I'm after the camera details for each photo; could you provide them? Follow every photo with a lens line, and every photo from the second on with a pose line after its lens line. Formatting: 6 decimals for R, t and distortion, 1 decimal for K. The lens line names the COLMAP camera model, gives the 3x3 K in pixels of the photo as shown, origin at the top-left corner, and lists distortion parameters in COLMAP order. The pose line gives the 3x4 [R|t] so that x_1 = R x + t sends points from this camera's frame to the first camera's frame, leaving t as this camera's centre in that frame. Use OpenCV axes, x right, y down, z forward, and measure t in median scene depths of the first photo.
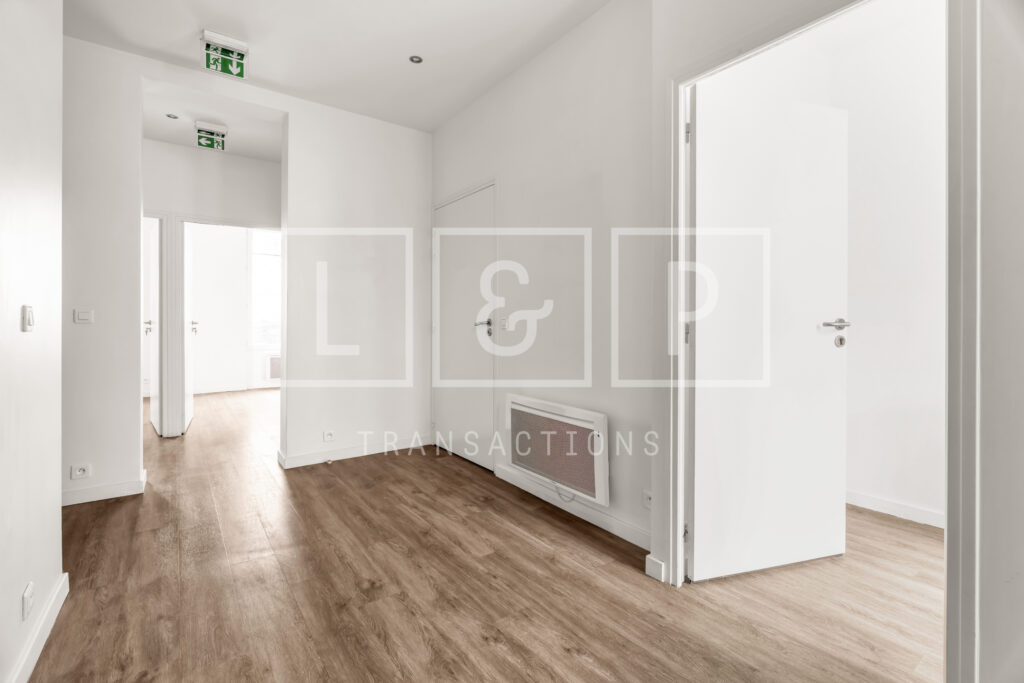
lens RADIAL K [[458.5, 0, 514.5], [0, 458.5, 334.4], [0, 0, 1]] dist [-0.003671, -0.000558]
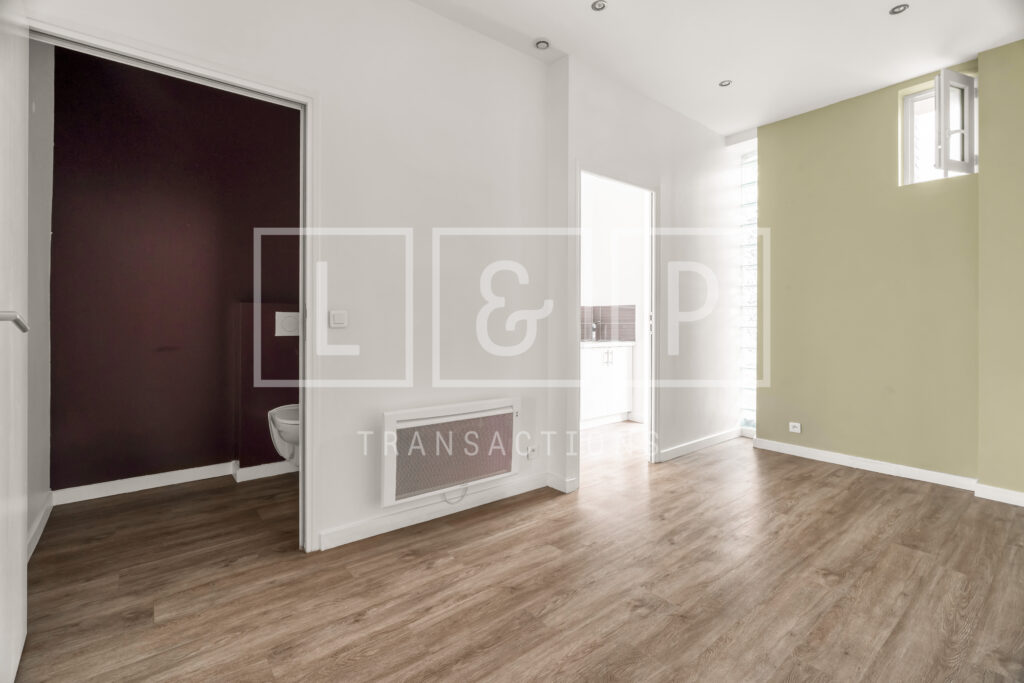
lens RADIAL K [[458.5, 0, 506.8], [0, 458.5, 316.1], [0, 0, 1]] dist [-0.003671, -0.000558]
pose [[-0.031584, 0.008986, 0.999461, -0.921717], [0.017285, 0.999815, -0.008443, -0.027078], [-0.999352, 0.017009, -0.031734, 0.963300]]
